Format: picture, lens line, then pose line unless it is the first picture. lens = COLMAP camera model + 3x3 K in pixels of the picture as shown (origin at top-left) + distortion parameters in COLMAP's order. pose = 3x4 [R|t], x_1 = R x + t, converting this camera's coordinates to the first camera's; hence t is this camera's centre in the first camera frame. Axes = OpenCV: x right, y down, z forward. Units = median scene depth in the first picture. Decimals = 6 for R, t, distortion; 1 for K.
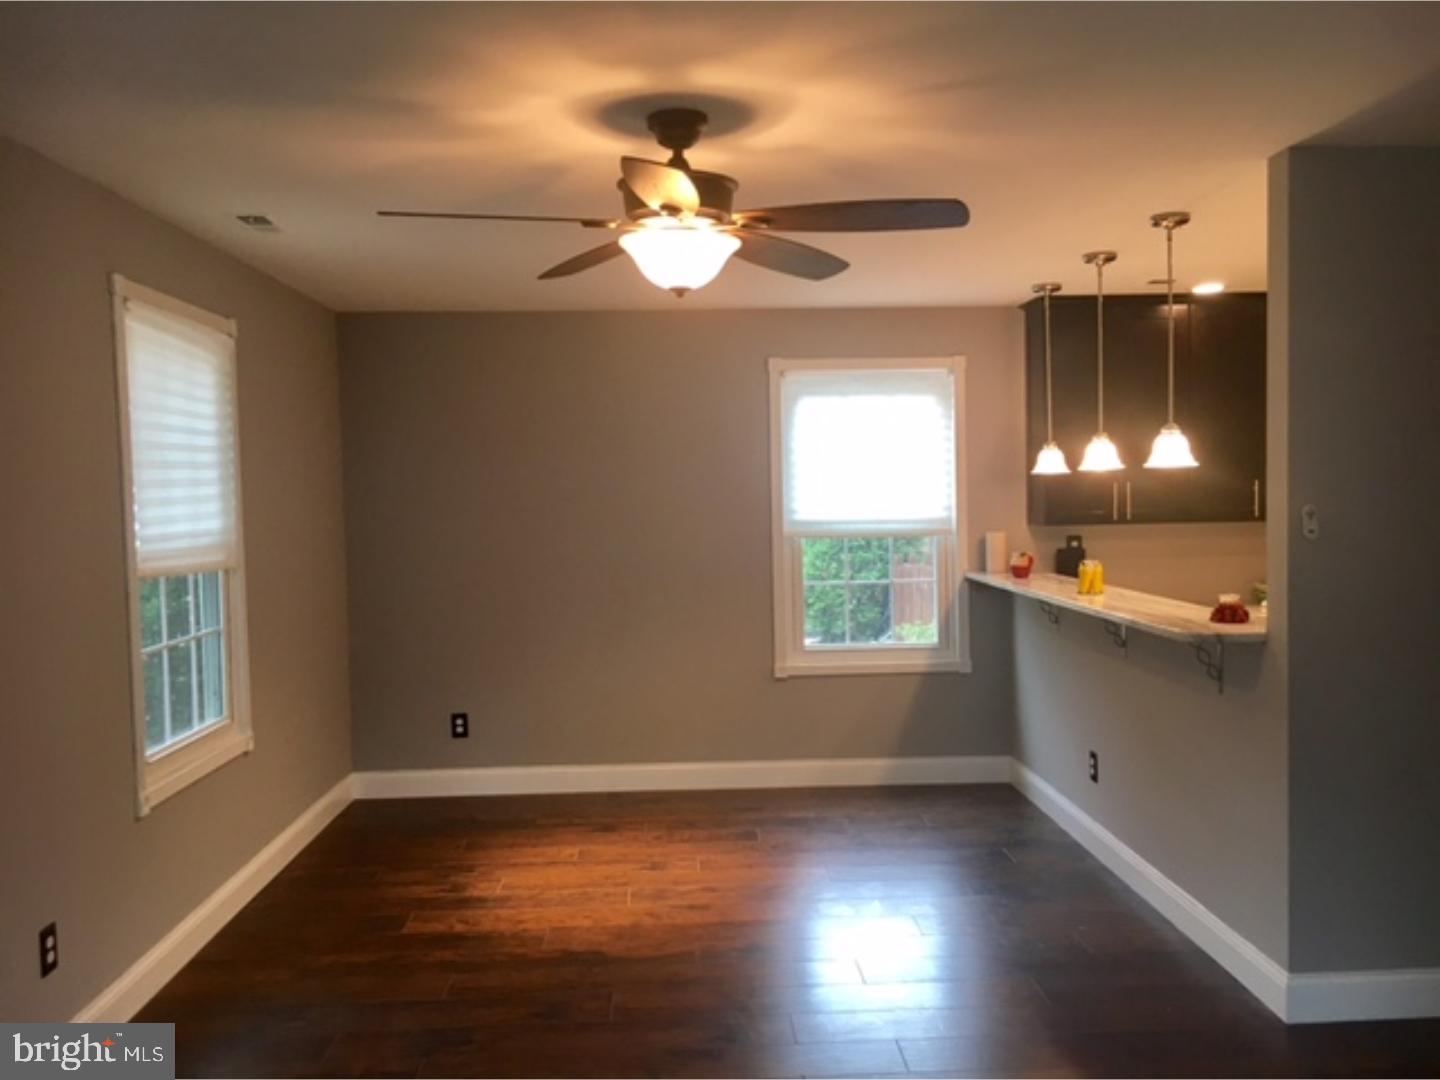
lens RADIAL K [[1229.9, 0, 720.0], [0, 1229.9, 540.0], [0, 0, 1]] dist [0.004266, -0.002390]
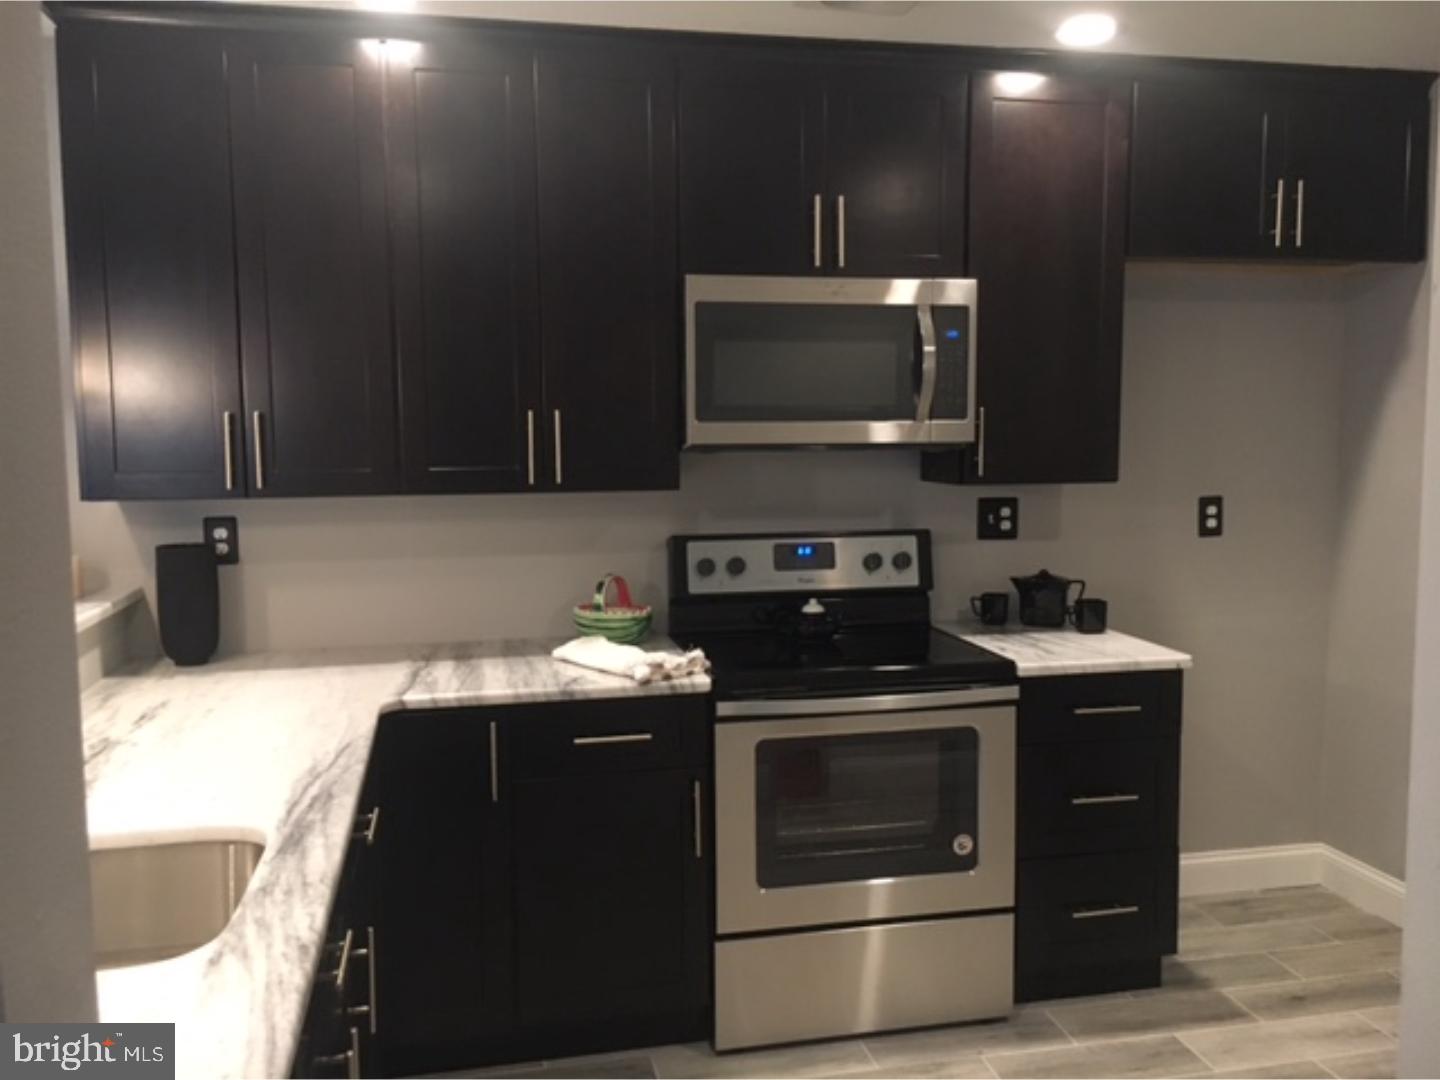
lens RADIAL K [[1229.9, 0, 720.0], [0, 1229.9, 540.0], [0, 0, 1]] dist [0.004266, -0.002390]
pose [[0.984840, -0.002955, 0.173443, 0.417094], [-0.005220, 0.998897, 0.046657, -0.019893], [-0.173389, -0.046855, 0.983738, 0.466684]]
